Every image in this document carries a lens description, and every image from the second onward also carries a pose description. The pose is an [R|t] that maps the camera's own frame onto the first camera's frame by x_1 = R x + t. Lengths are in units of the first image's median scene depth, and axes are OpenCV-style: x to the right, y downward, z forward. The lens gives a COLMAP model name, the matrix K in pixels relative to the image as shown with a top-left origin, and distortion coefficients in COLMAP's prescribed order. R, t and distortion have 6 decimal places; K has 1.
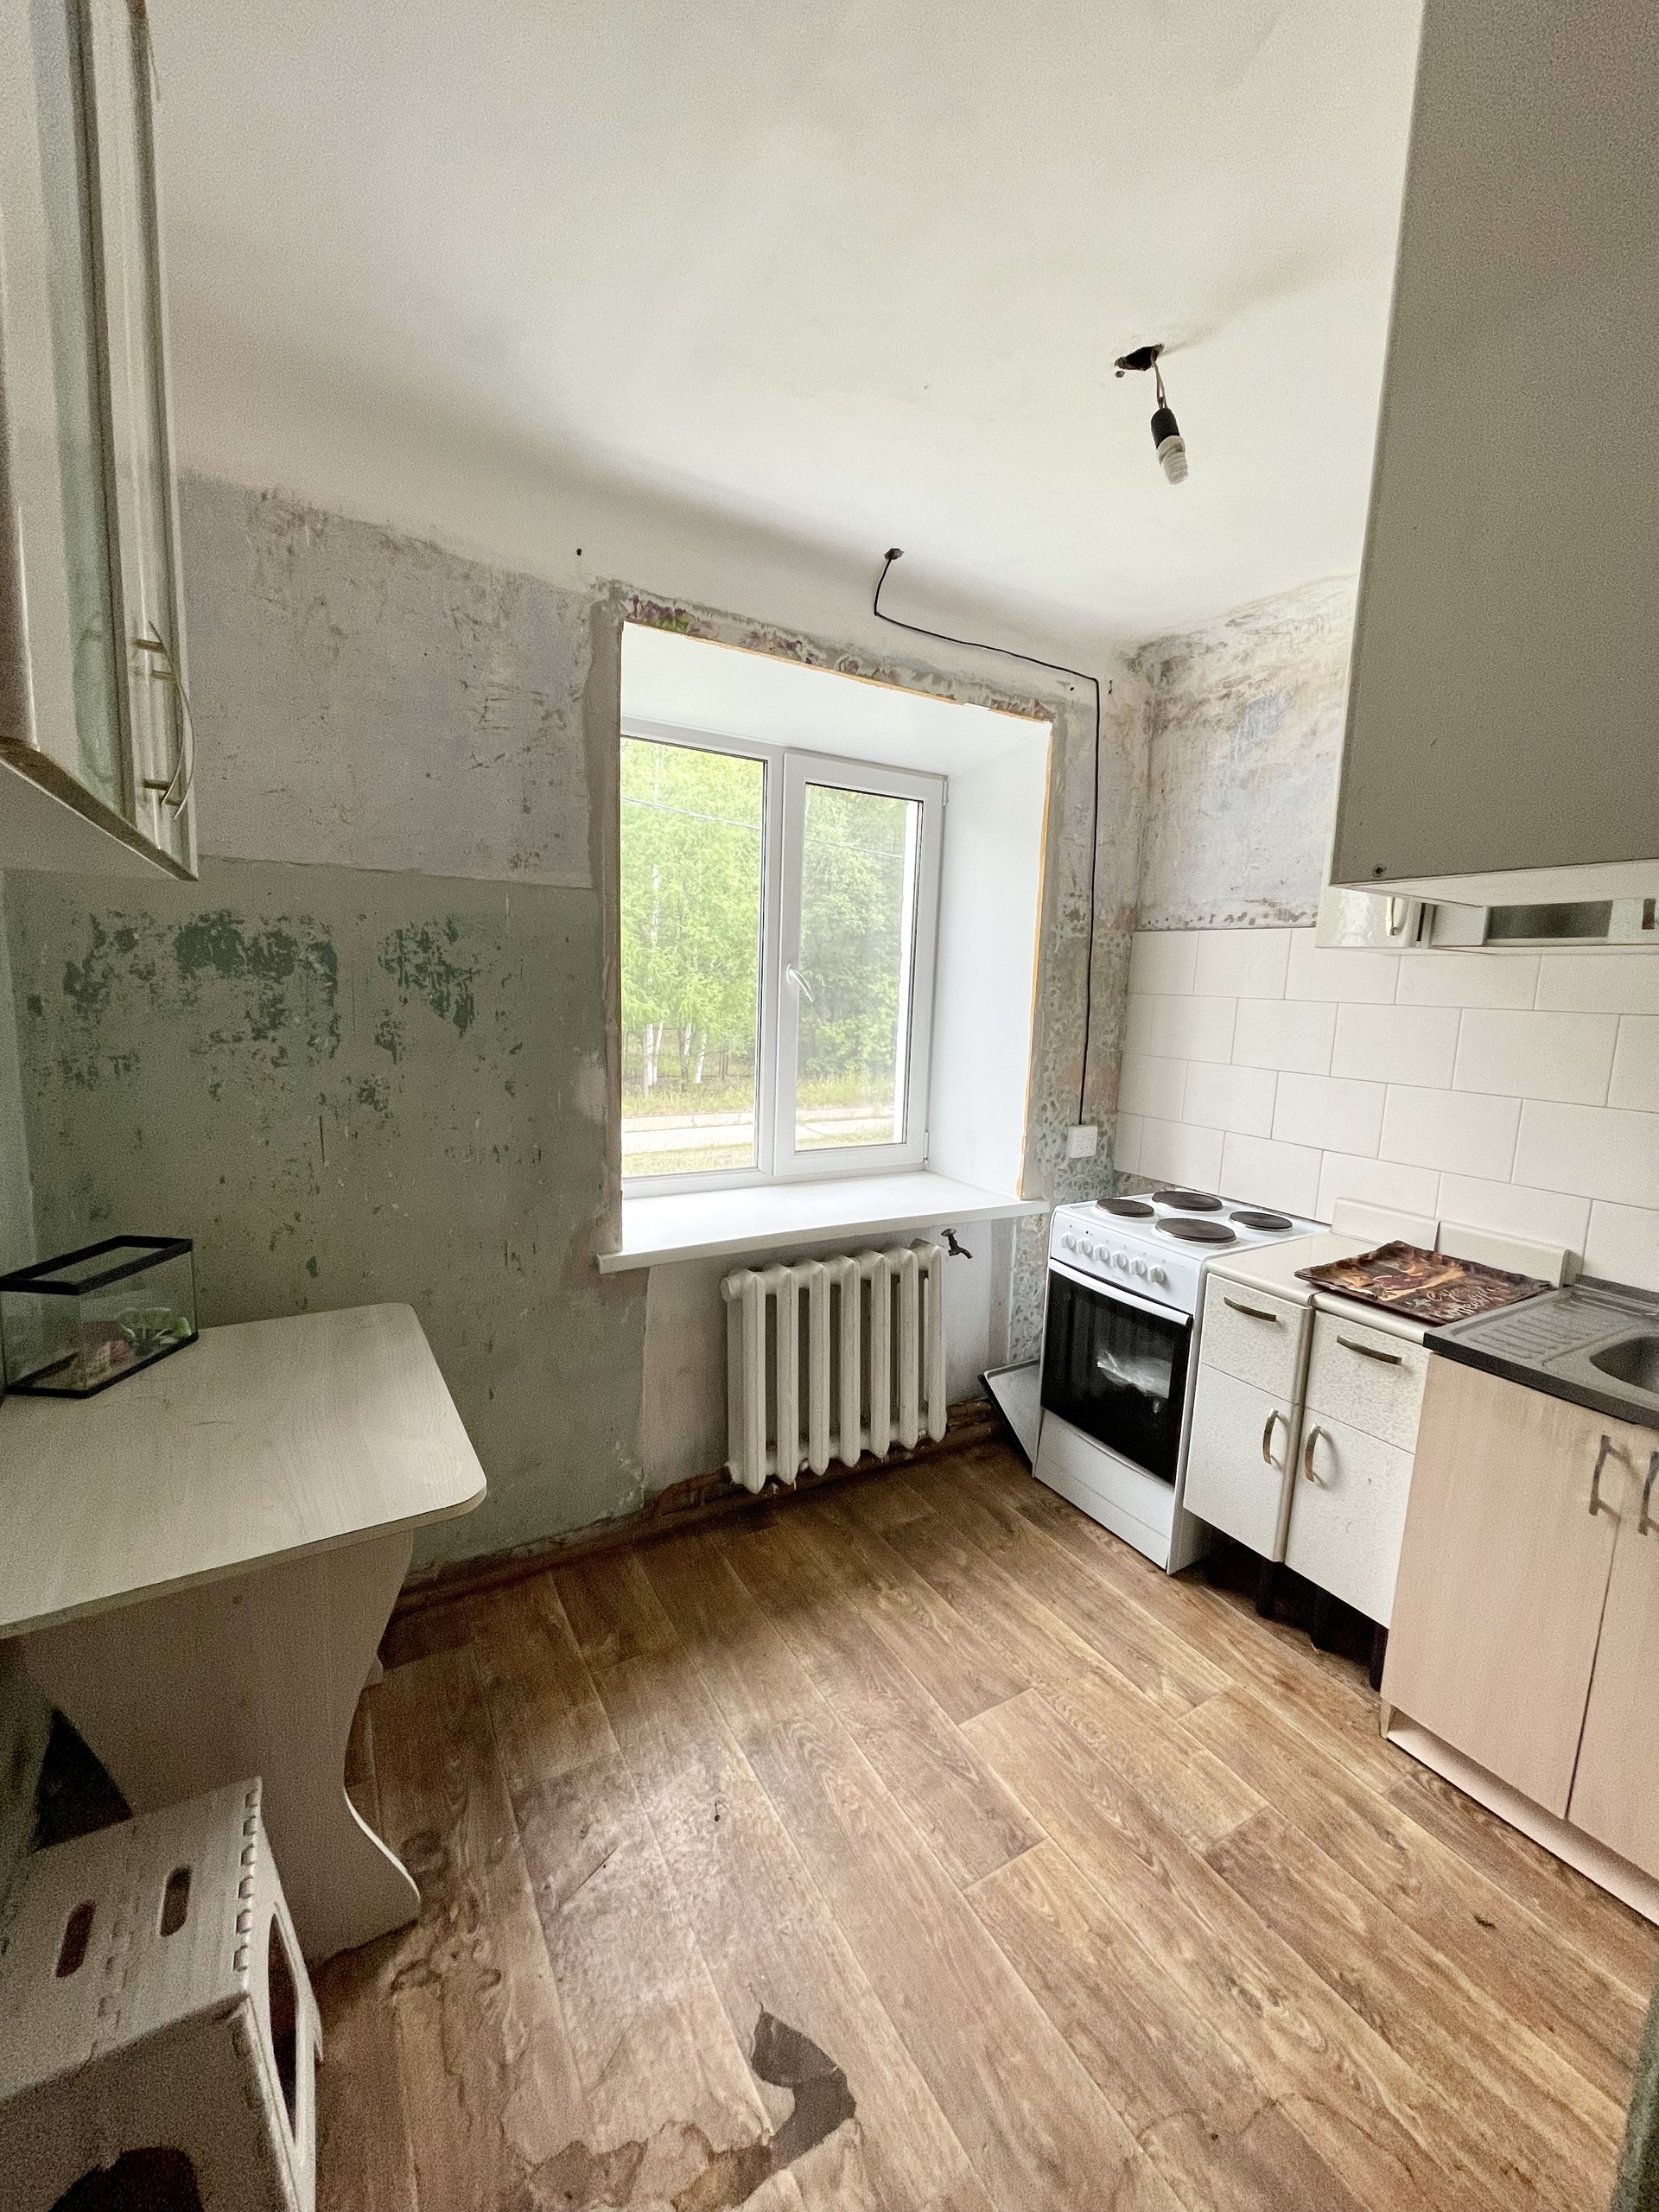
lens RADIAL K [[886.7, 0, 841.7], [0, 886.7, 1106.4], [0, 0, 1]] dist [-0.004572, -0.000253]
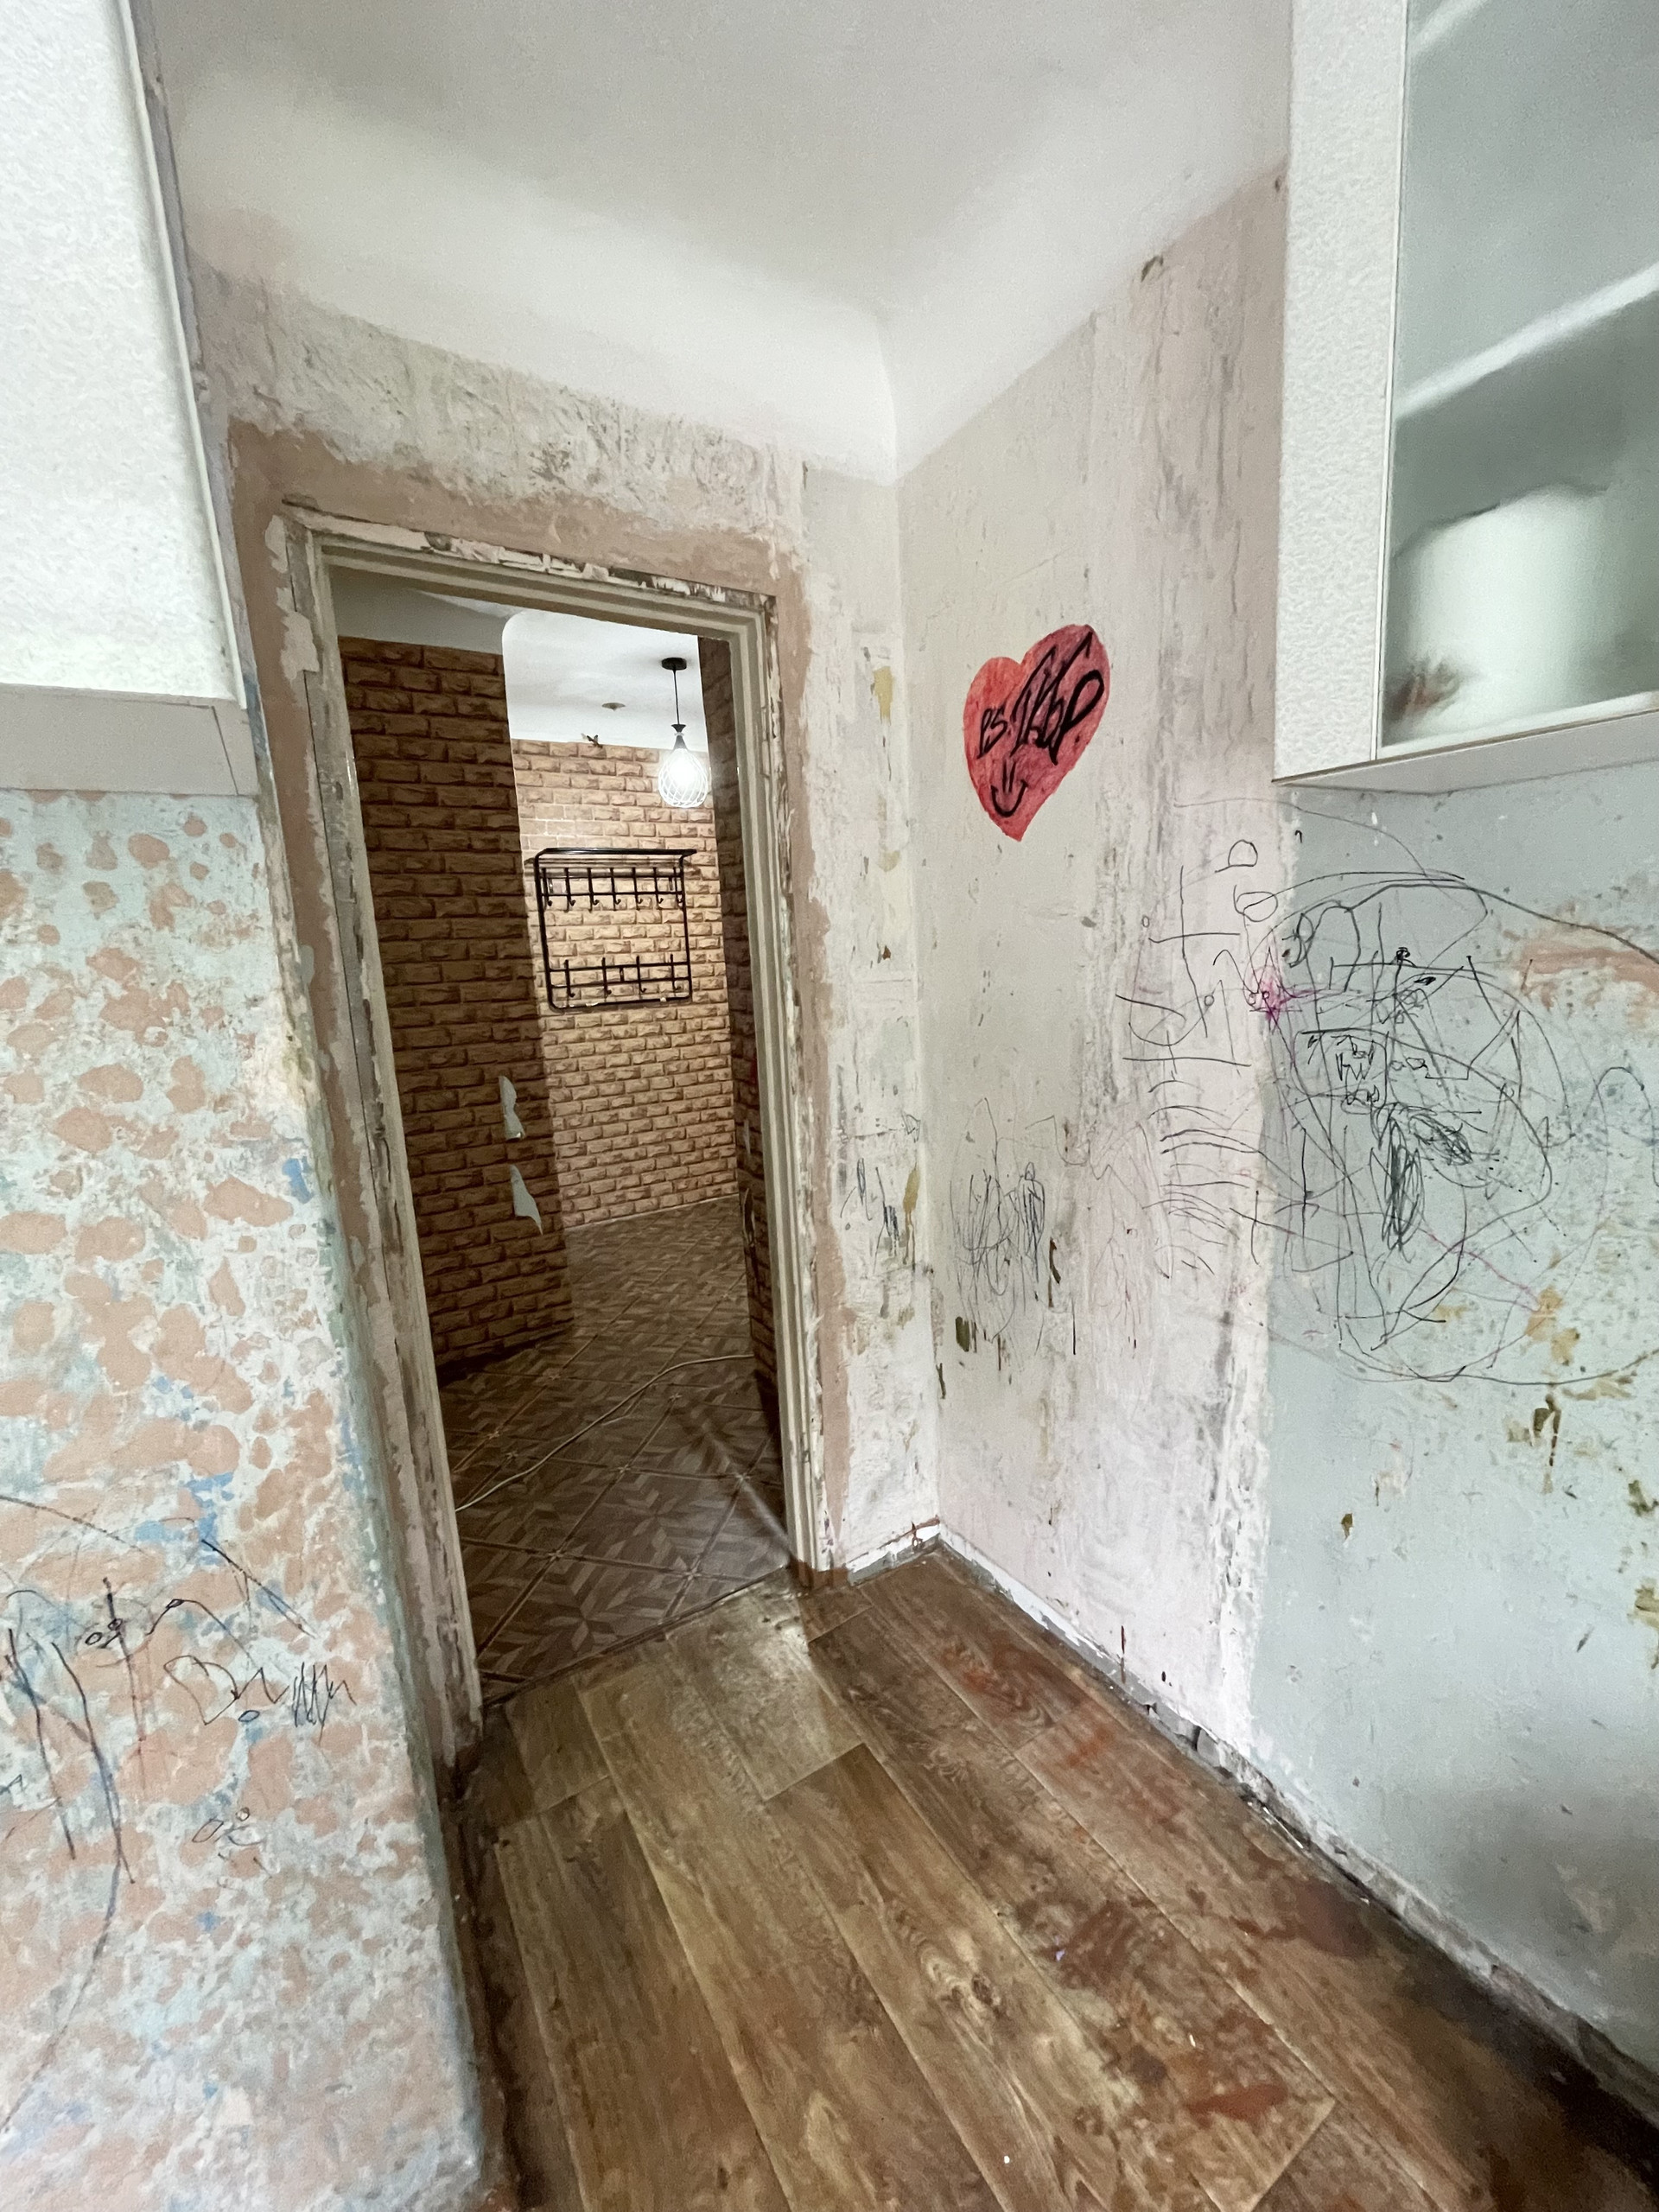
lens RADIAL K [[886.7, 0, 833.3], [0, 886.7, 1099.2], [0, 0, 1]] dist [-0.004572, -0.000253]
pose [[-0.999809, 0.019493, -0.001566, 0.265310], [0.018026, 0.949661, 0.312762, -0.076472], [0.007584, 0.312674, -0.949830, 0.697546]]
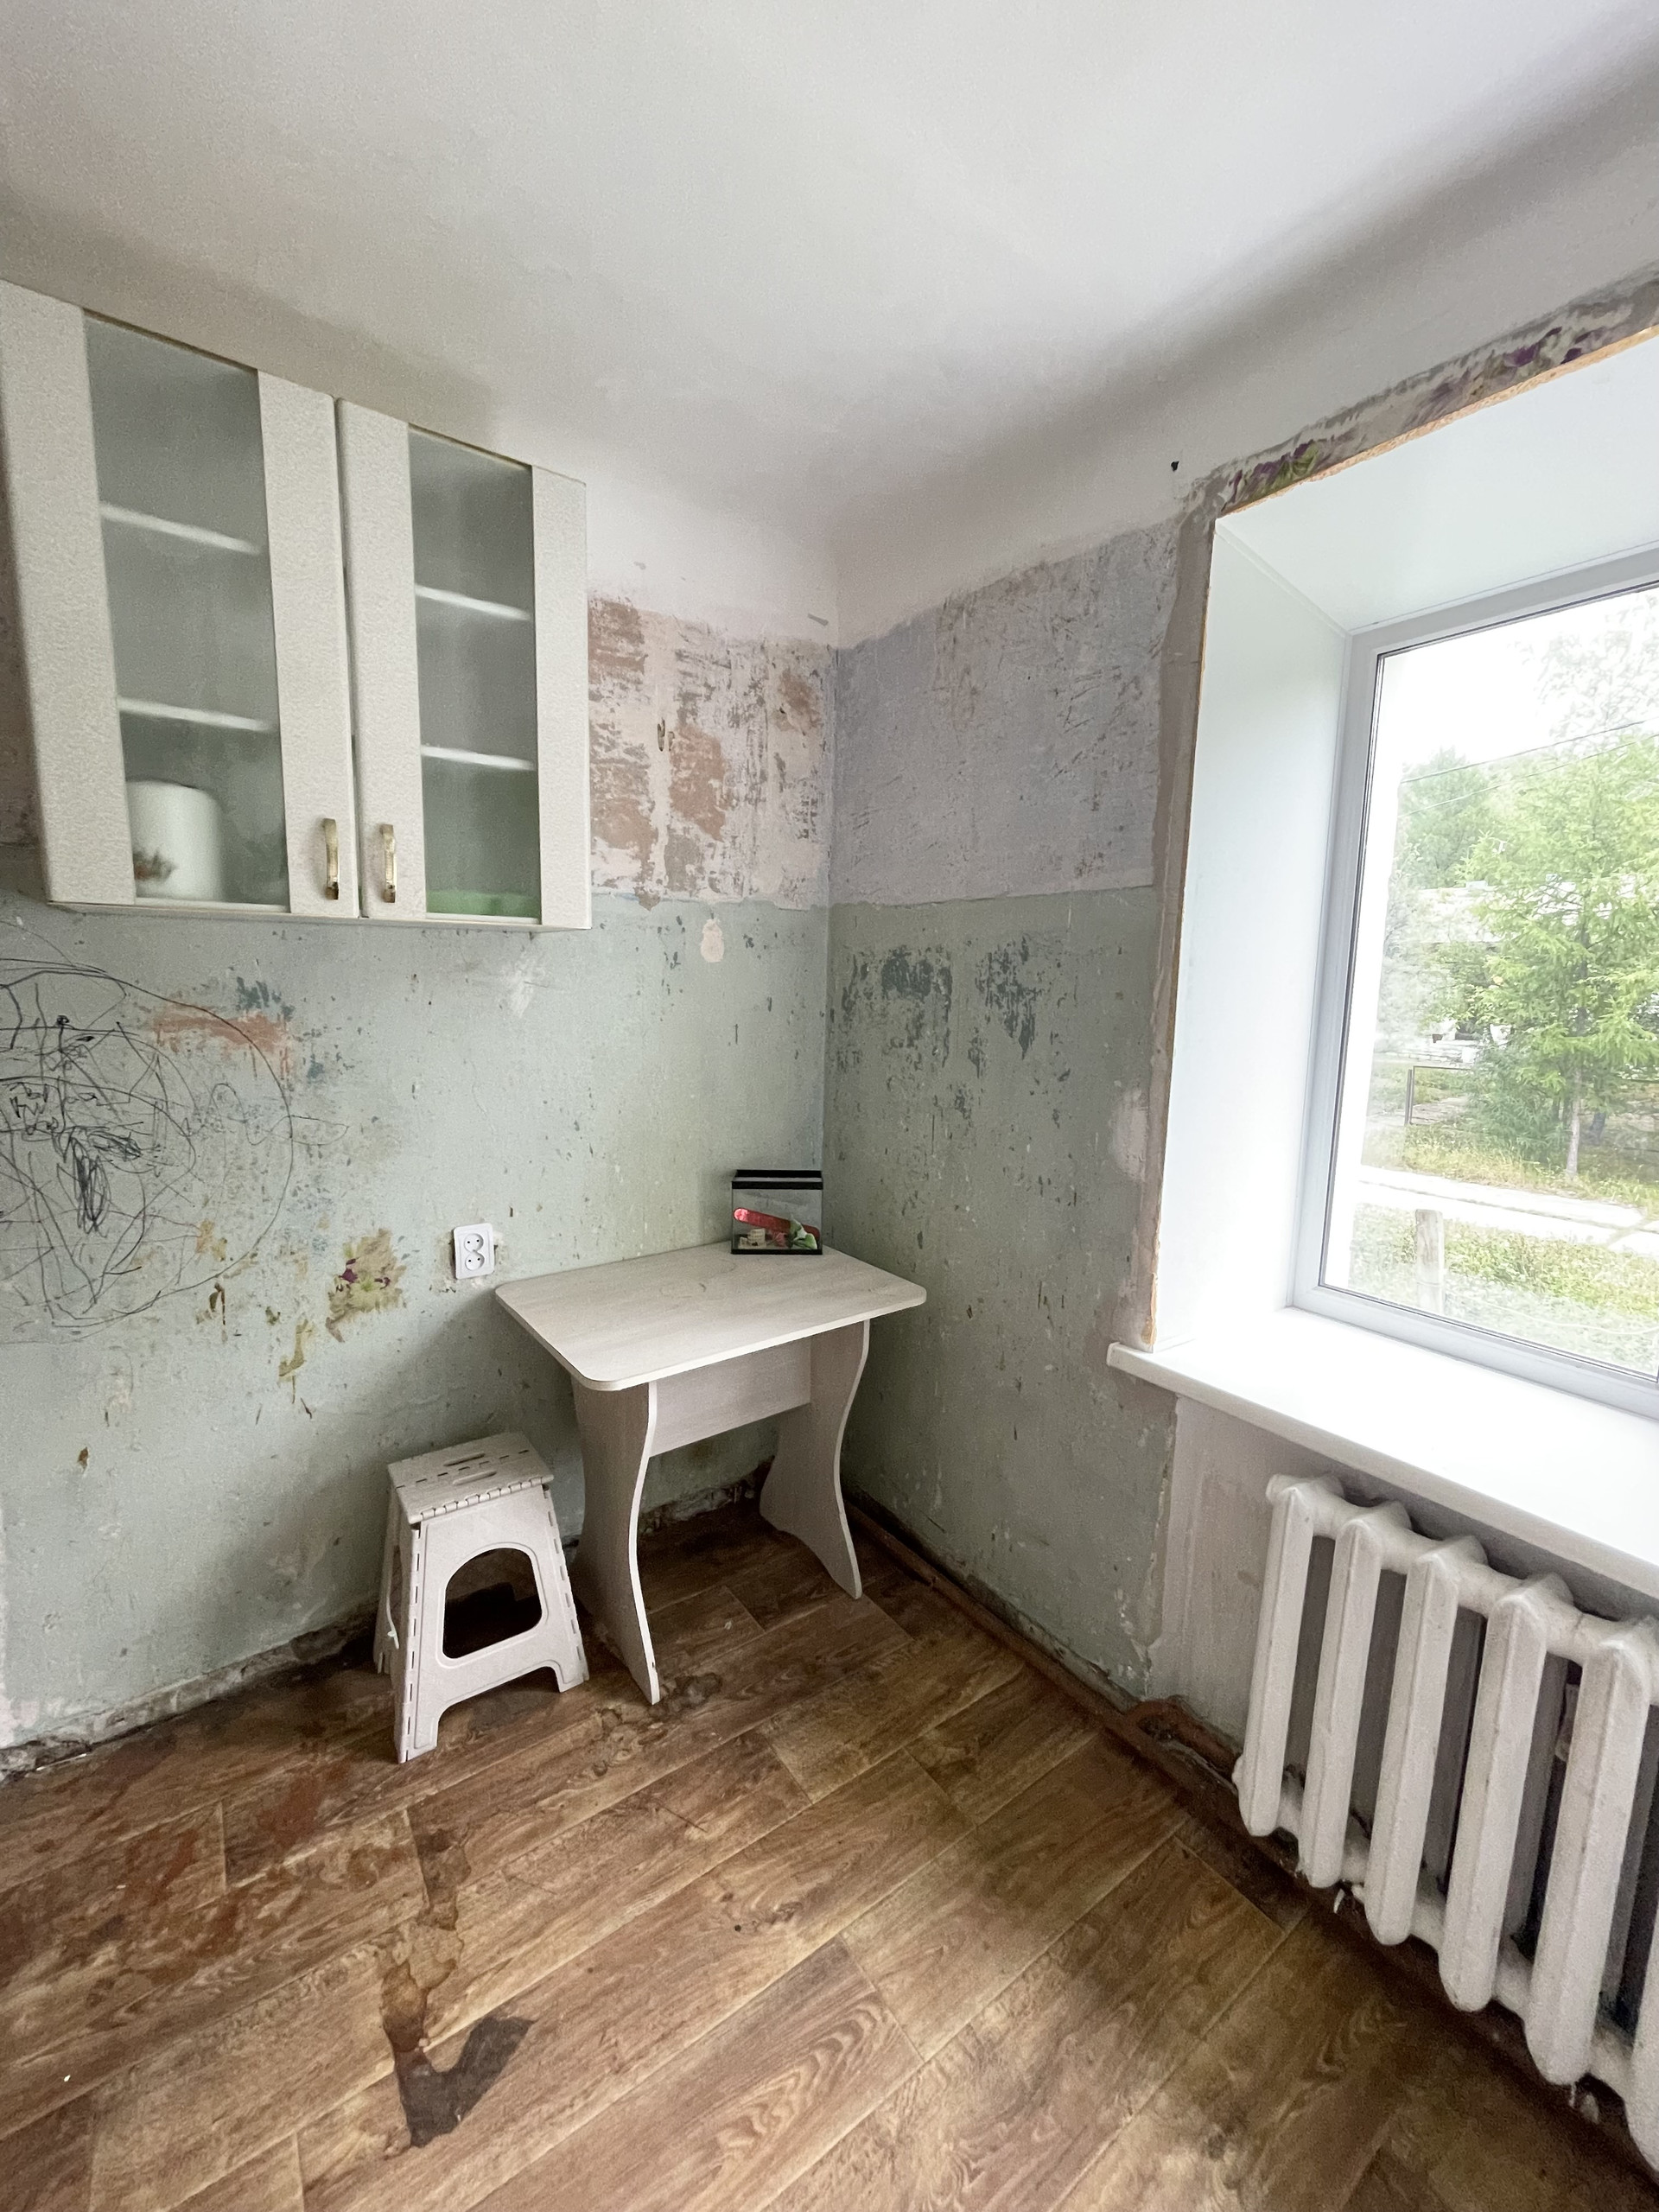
lens RADIAL K [[886.7, 0, 833.3], [0, 886.7, 1103.6], [0, 0, 1]] dist [-0.004572, -0.000253]
pose [[0.079361, 0.103304, -0.991479, 0.543622], [-0.161661, 0.982783, 0.089459, -0.084580], [0.983650, 0.153184, 0.094694, 0.727841]]
